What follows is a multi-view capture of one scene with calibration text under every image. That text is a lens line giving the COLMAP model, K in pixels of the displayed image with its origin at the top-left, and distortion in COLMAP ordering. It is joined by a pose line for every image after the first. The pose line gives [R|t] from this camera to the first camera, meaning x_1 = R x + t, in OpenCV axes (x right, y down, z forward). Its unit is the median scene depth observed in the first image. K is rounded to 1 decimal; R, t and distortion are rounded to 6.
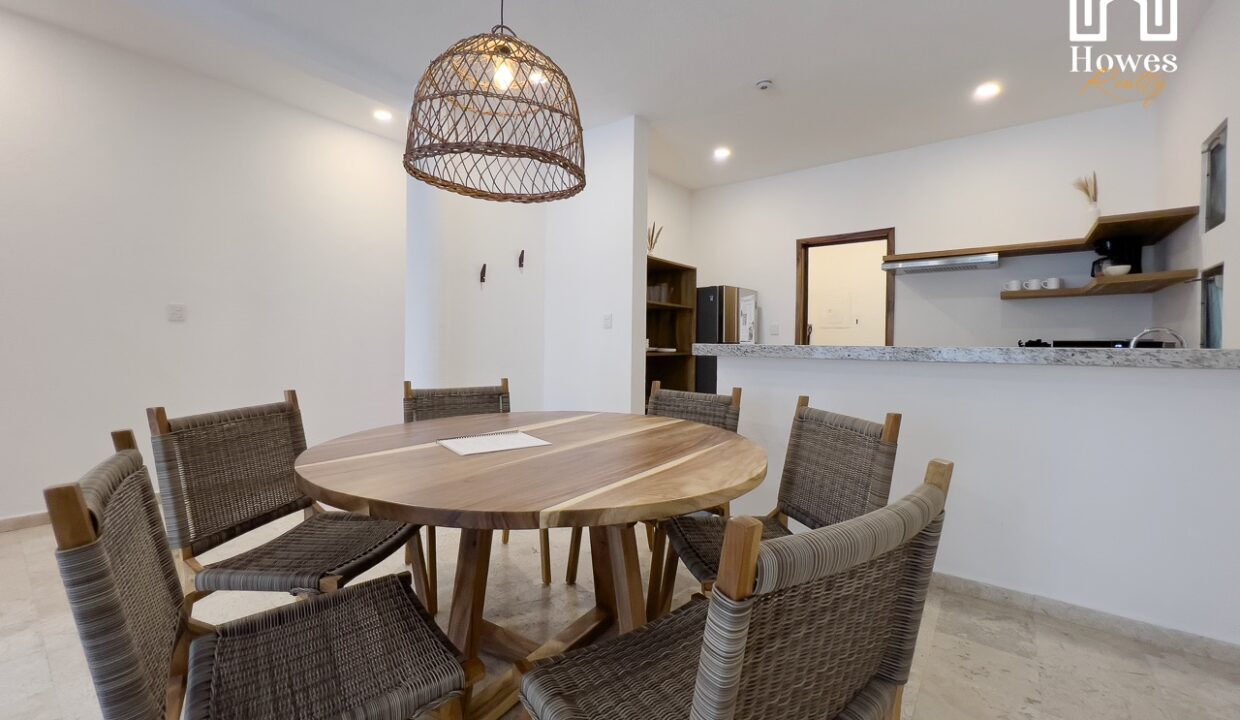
lens RADIAL K [[500.3, 0, 616.8], [0, 500.3, 349.6], [0, 0, 1]] dist [-0.001373, 0.000635]
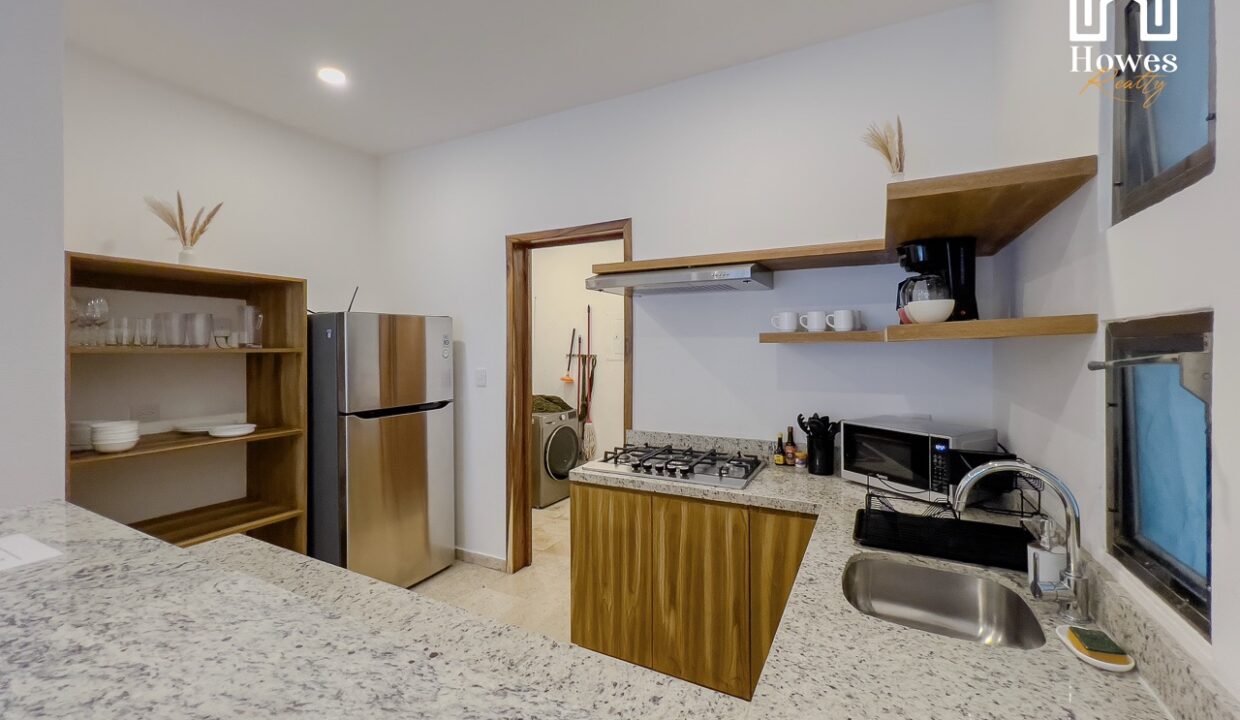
lens RADIAL K [[500.3, 0, 616.3], [0, 500.3, 351.5], [0, 0, 1]] dist [-0.001373, 0.000635]
pose [[0.982222, -0.013226, 0.187256, 0.500478], [0.014020, 0.999897, -0.002915, -0.095472], [-0.187198, 0.005489, 0.982307, 0.478430]]
